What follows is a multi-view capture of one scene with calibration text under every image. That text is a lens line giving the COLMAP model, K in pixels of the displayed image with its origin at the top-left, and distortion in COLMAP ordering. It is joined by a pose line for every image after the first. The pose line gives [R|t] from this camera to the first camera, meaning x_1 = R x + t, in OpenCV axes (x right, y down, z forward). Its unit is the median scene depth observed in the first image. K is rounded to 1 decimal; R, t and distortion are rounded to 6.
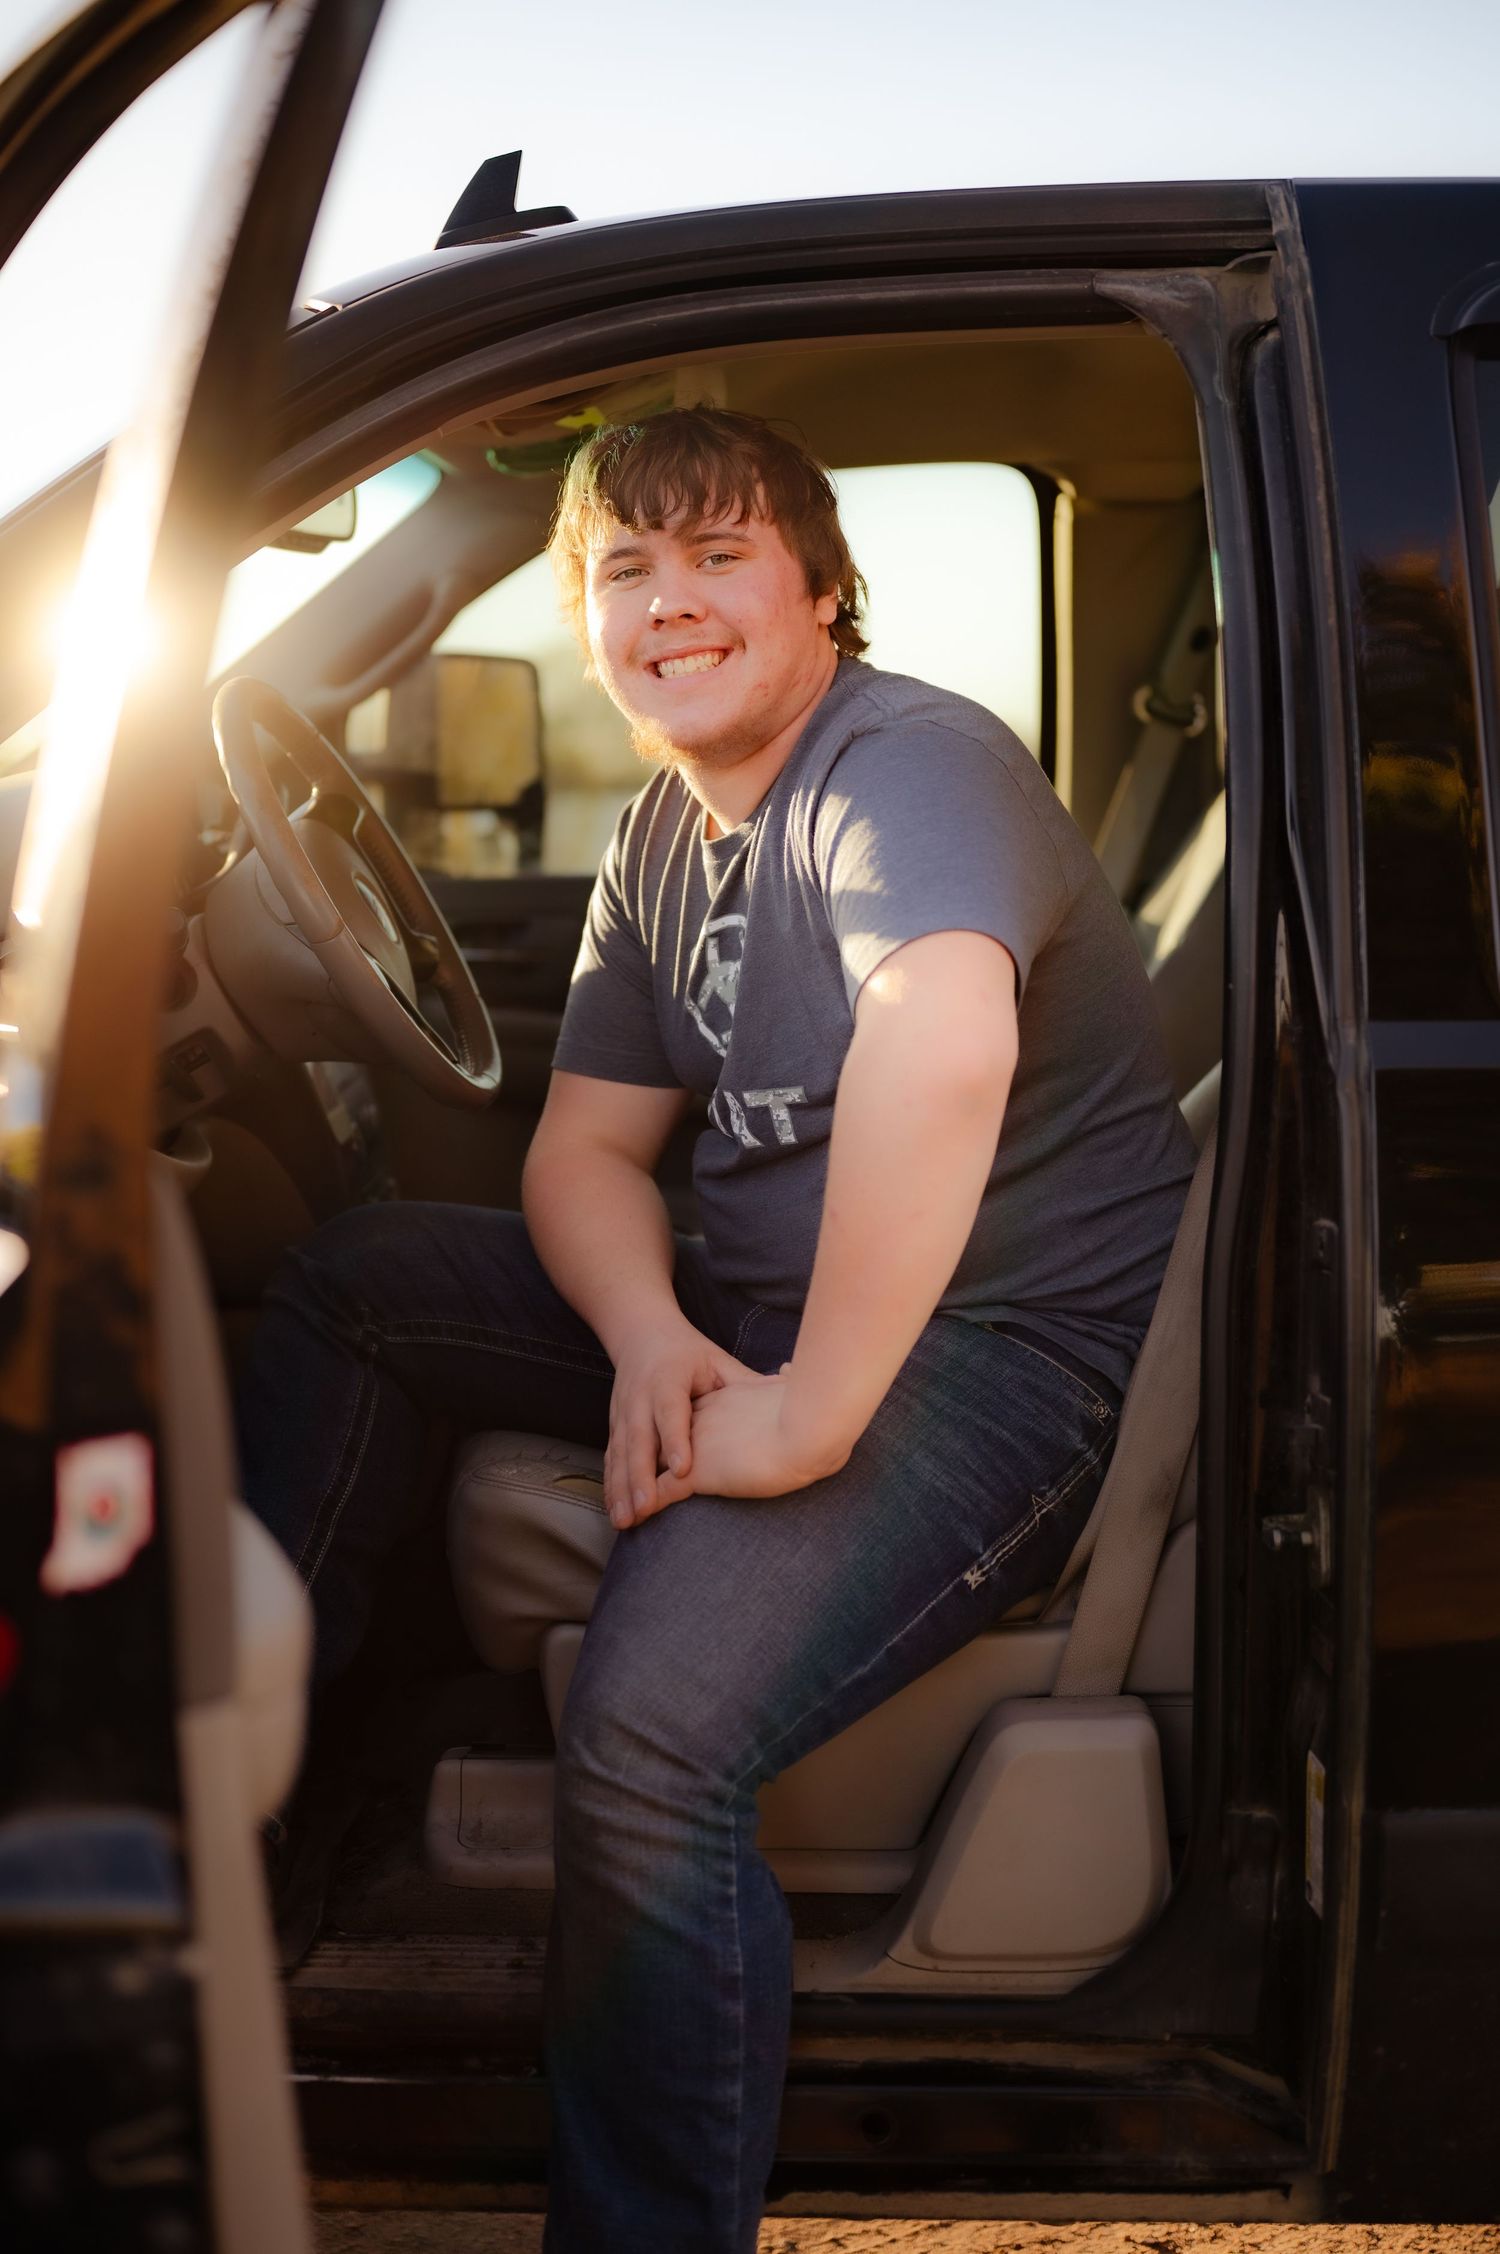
lens RADIAL K [[3643.0, 0, 750.0], [0, 3643.0, 1127.0], [0, 0, 1]] dist [-0.015617, -0.146001]
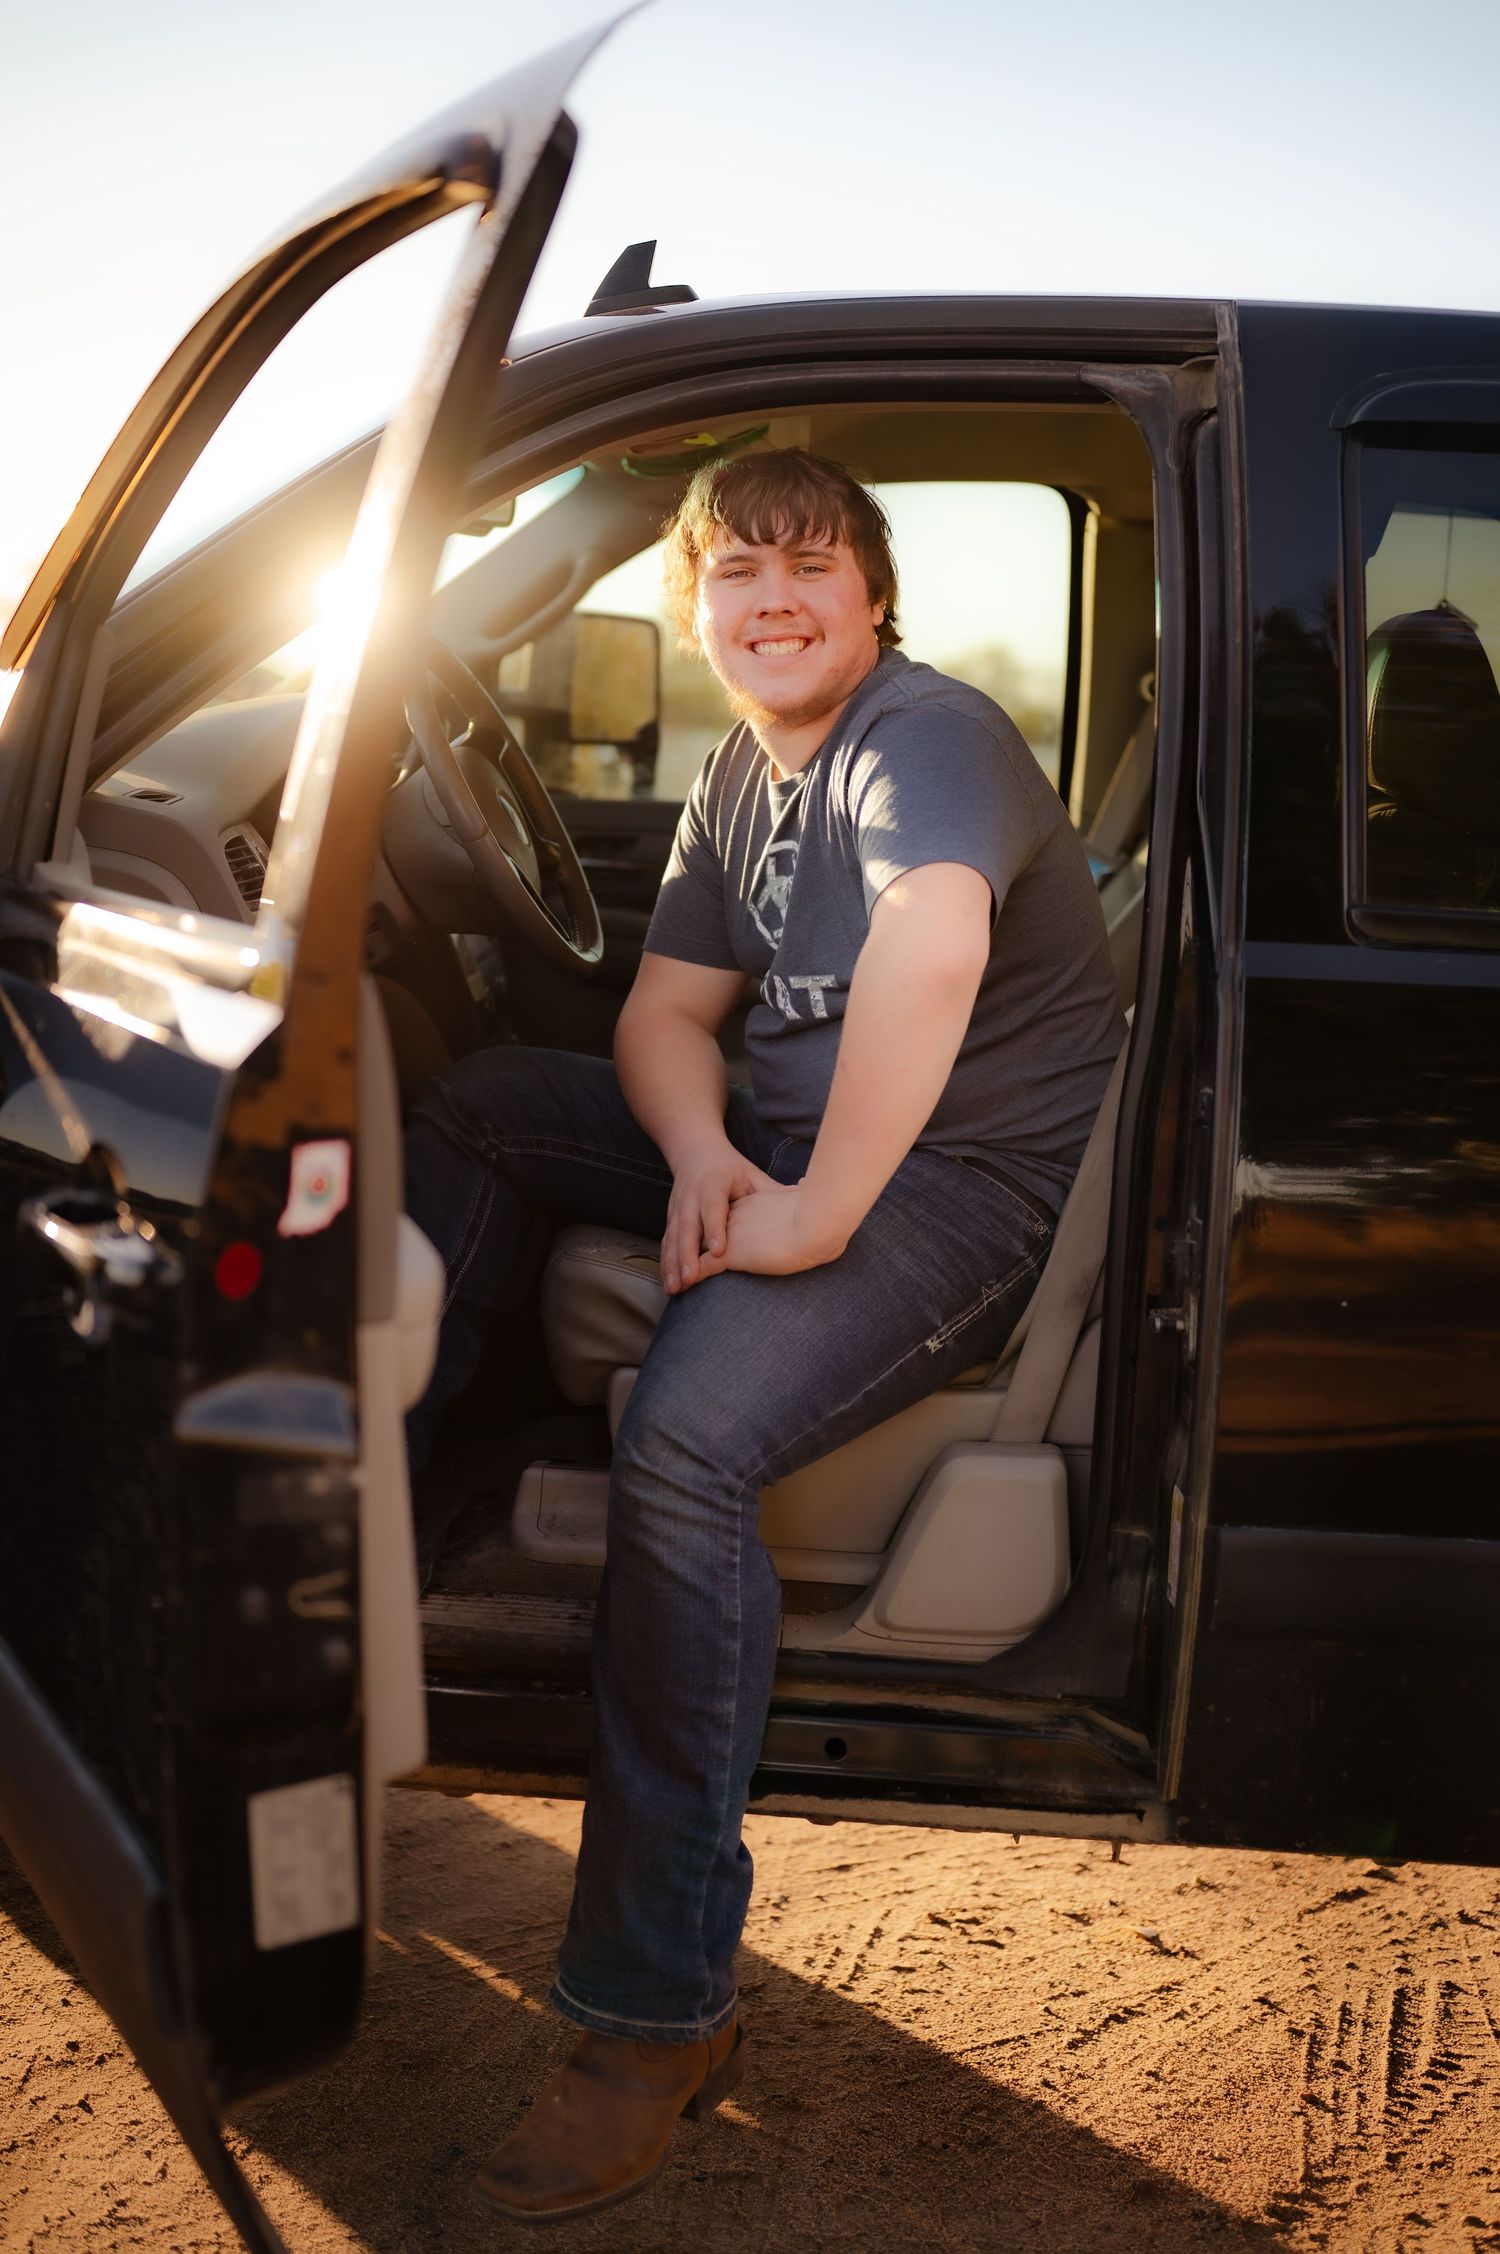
lens RADIAL K [[3643.0, 0, 750.0], [0, 3643.0, 1127.0], [0, 0, 1]] dist [-0.015617, -0.146001]
pose [[0.997884, 0.055587, -0.033716, 0.034663], [-0.054985, 0.998316, 0.018511, 0.023179], [0.034688, -0.016618, 0.999260, -0.327704]]
